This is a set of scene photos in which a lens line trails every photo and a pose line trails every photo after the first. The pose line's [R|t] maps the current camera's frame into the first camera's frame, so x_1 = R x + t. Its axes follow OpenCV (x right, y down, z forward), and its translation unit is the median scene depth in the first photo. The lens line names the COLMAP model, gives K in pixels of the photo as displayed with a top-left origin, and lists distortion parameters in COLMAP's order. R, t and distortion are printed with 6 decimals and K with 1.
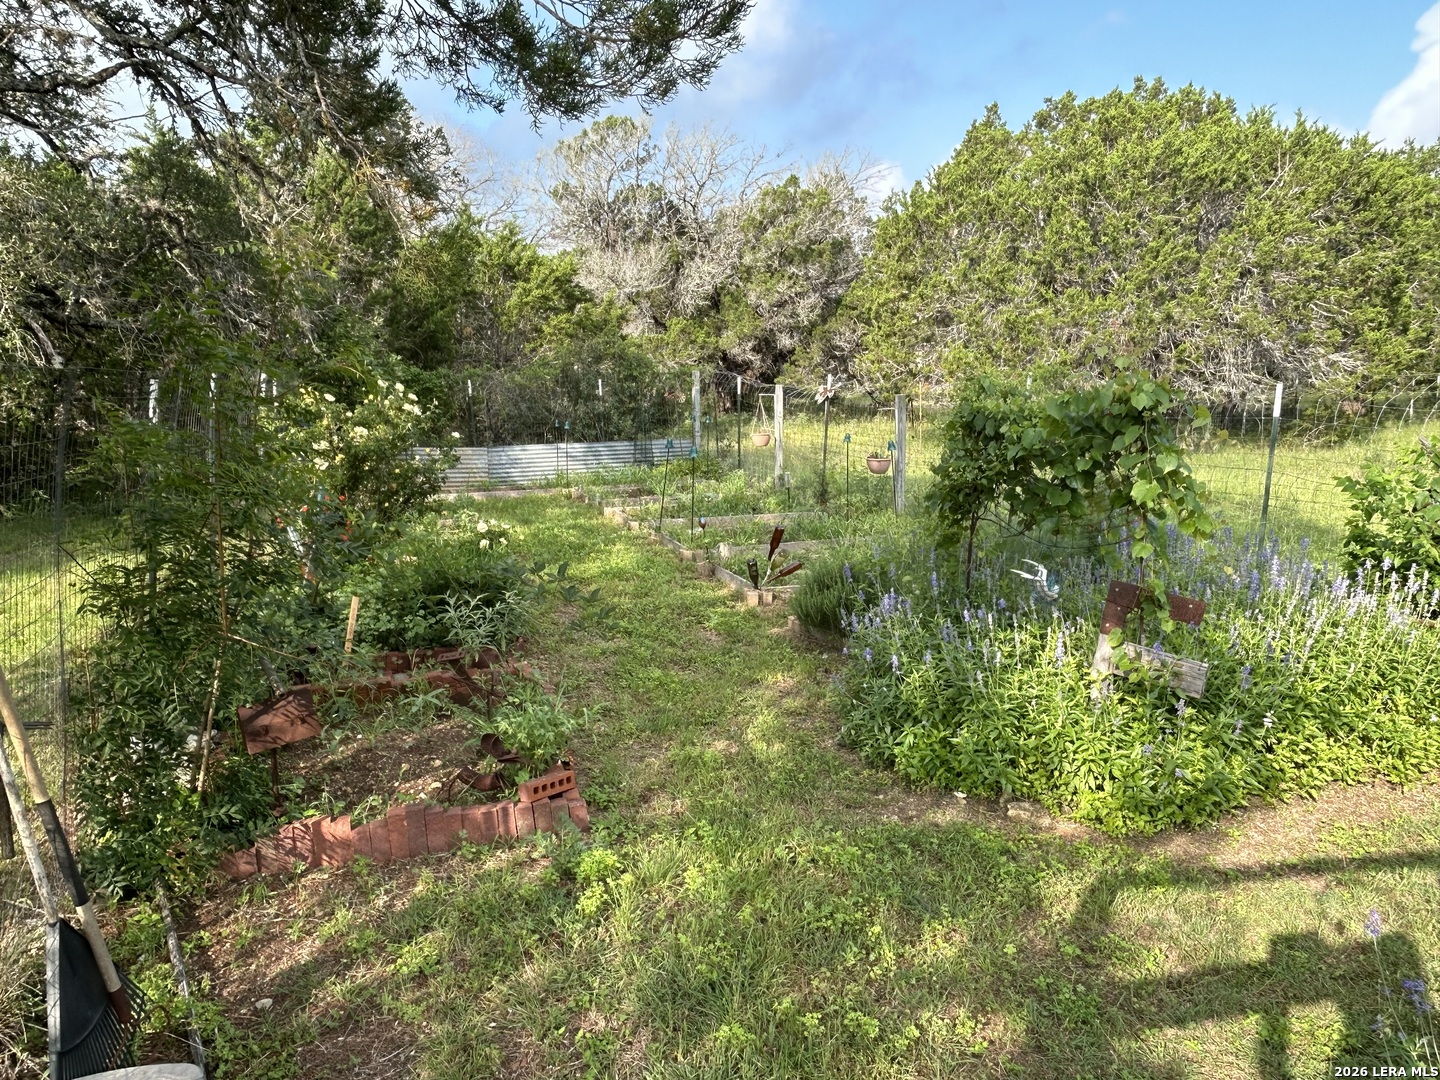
lens RADIAL K [[1044.0, 0, 721.4], [0, 1044.0, 547.7], [0, 0, 1]] dist [-0.007465, -0.018349]
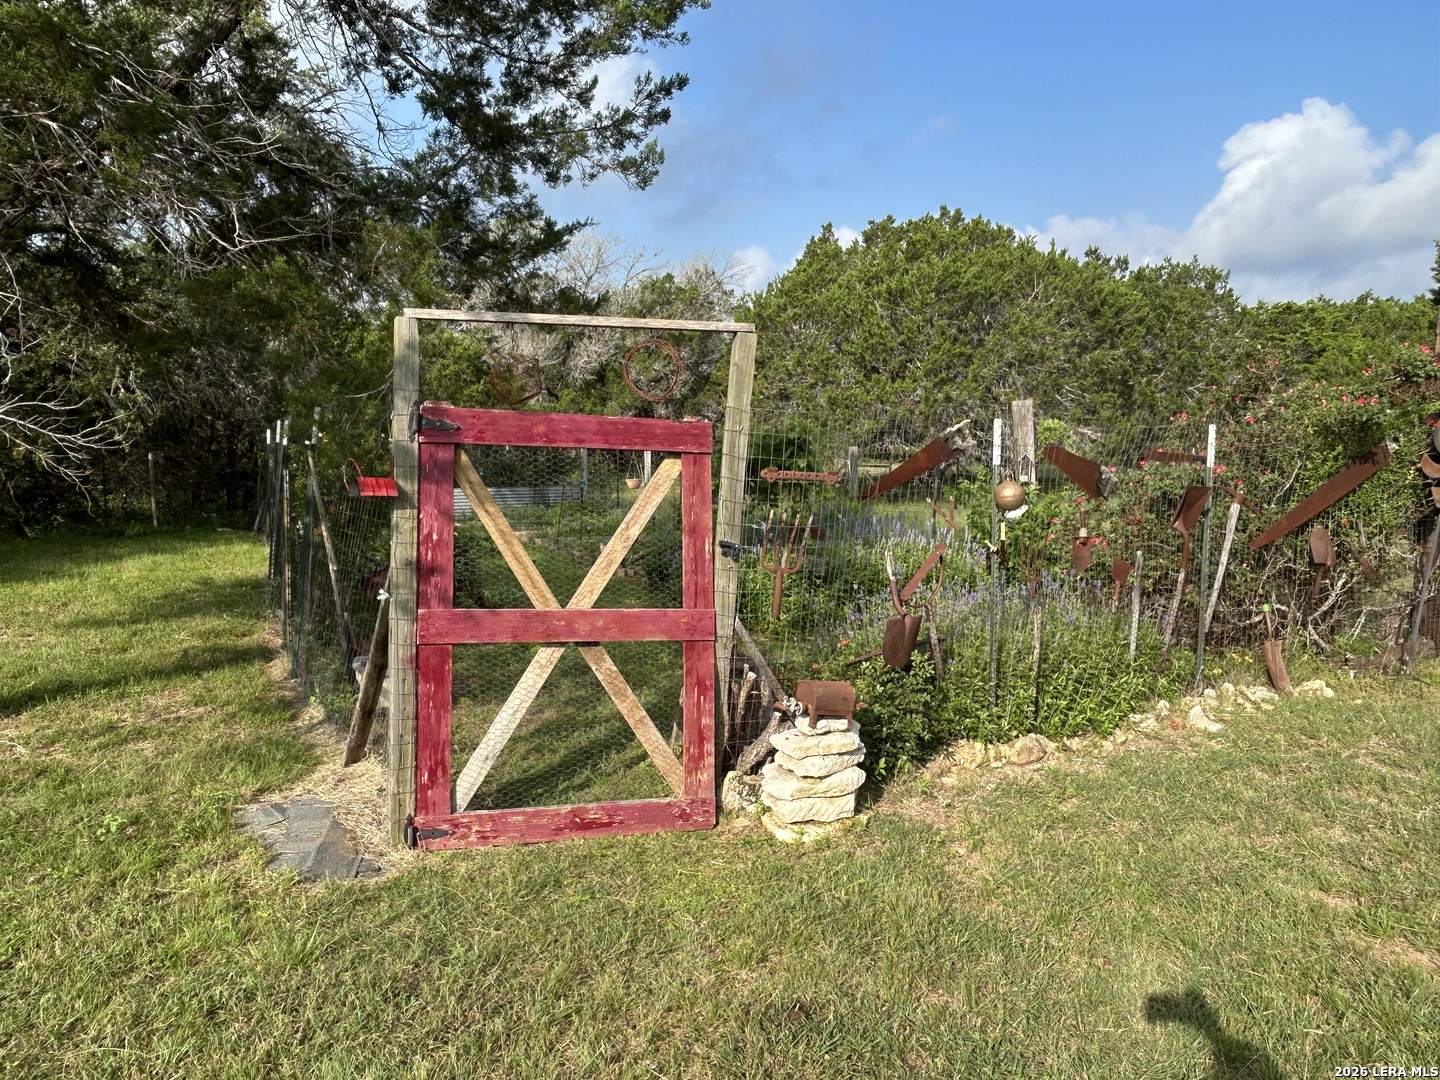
lens RADIAL K [[1044.0, 0, 721.9], [0, 1044.0, 533.4], [0, 0, 1]] dist [-0.007465, -0.018349]
pose [[0.994079, 0.005803, 0.108503, 0.003509], [0.002889, 0.996808, -0.079781, 0.038244], [-0.108619, 0.079622, 0.990890, -0.185108]]
